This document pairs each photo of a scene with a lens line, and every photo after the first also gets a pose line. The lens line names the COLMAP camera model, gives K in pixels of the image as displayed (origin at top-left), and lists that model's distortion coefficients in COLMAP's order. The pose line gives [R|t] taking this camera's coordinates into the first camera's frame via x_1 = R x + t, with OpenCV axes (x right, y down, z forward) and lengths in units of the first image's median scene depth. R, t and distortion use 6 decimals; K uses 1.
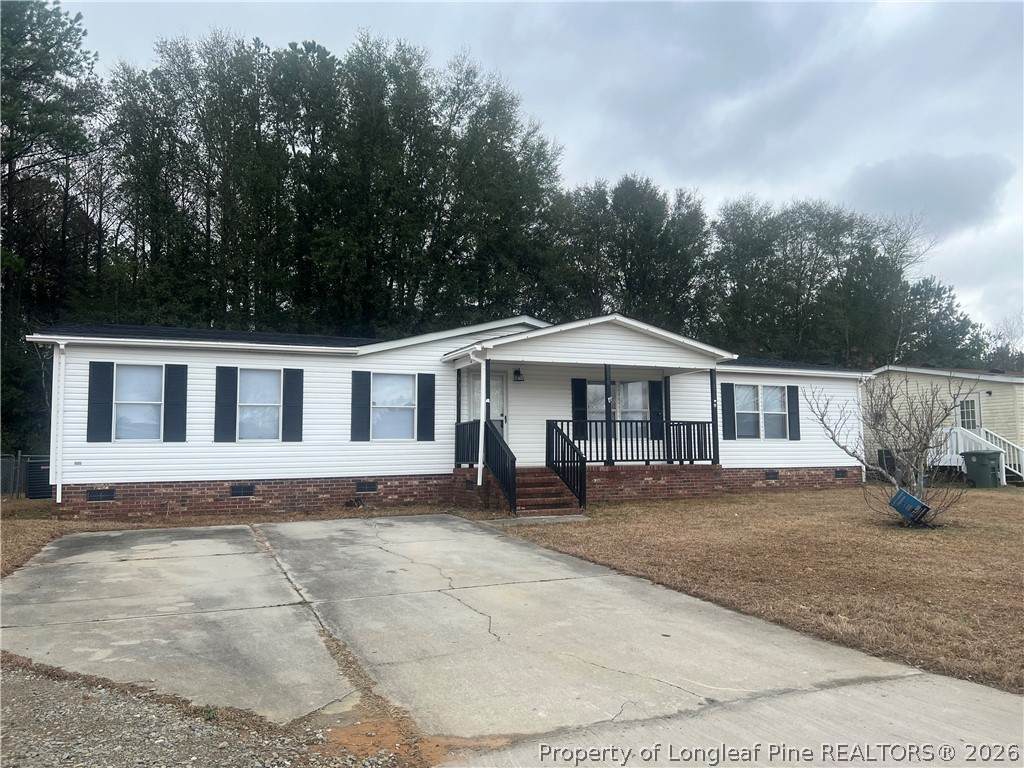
lens RADIAL K [[769.1, 0, 514.3], [0, 769.1, 386.1], [0, 0, 1]] dist [0.027815, -0.016978]
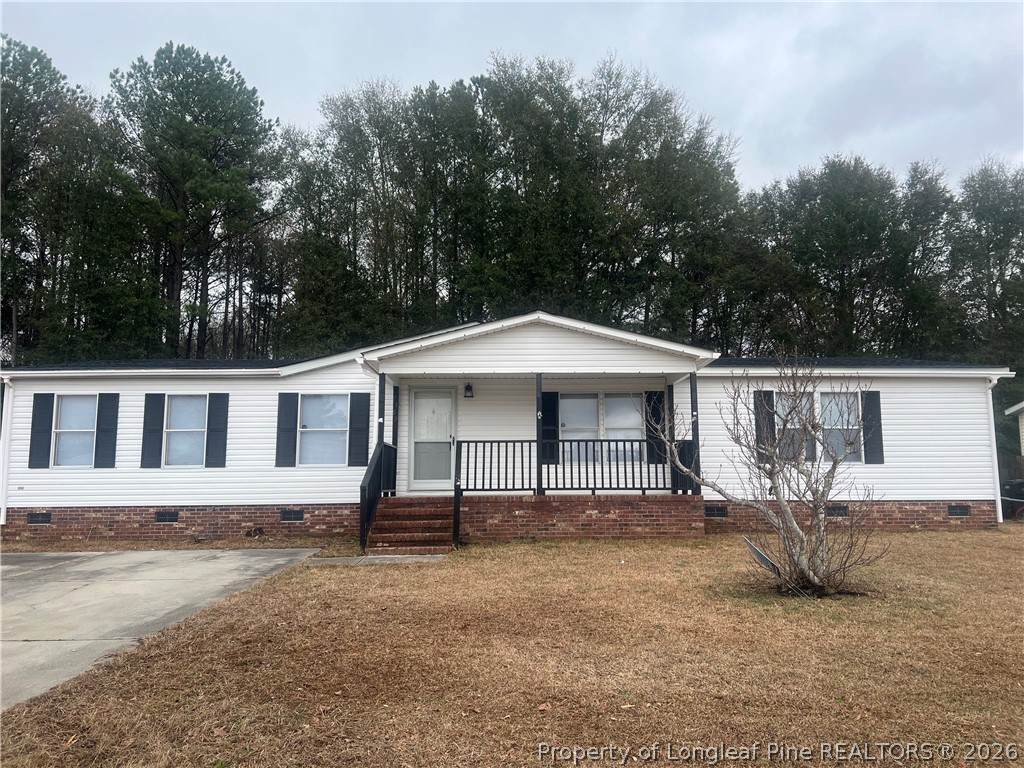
lens RADIAL K [[769.1, 0, 513.4], [0, 769.1, 377.8], [0, 0, 1]] dist [0.027815, -0.016978]
pose [[0.924894, -0.046440, -0.377377, 0.411851], [0.030564, 0.998382, -0.047955, 0.016029], [0.378994, 0.032819, 0.924817, 0.217898]]
